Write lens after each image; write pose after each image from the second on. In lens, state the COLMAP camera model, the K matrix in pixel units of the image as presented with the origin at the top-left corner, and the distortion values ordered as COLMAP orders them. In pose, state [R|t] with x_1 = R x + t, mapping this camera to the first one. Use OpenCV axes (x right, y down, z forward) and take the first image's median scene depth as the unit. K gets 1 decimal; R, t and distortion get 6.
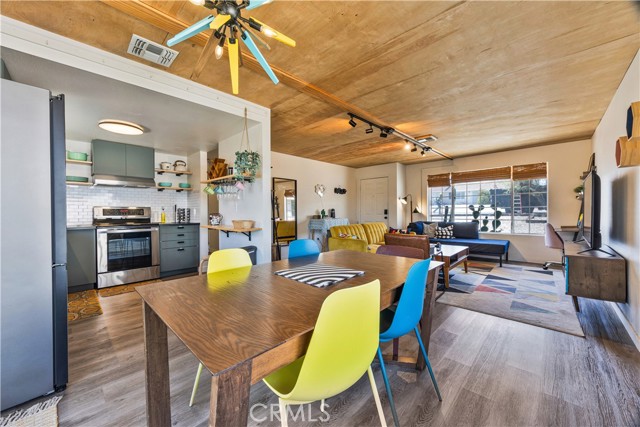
lens RADIAL K [[245.2, 0, 316.2], [0, 245.2, 213.4], [0, 0, 1]] dist [-0.004852, 0.001041]
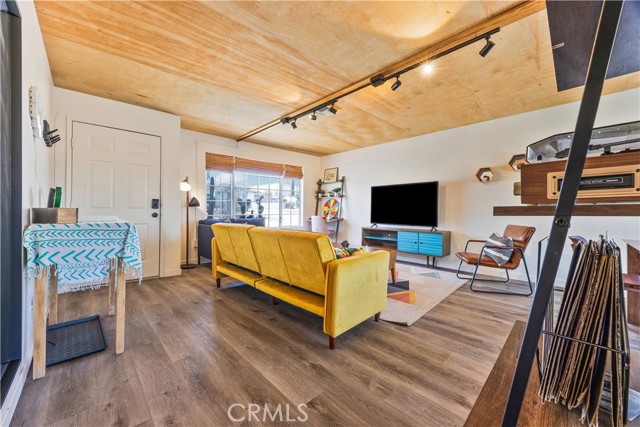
lens RADIAL K [[245.2, 0, 313.5], [0, 245.2, 213.5], [0, 0, 1]] dist [-0.004852, 0.001041]
pose [[0.042365, -0.011966, 0.999031, -0.274088], [0.005138, 0.999918, 0.011759, 0.012601], [-0.999089, 0.004635, 0.042423, 0.830992]]
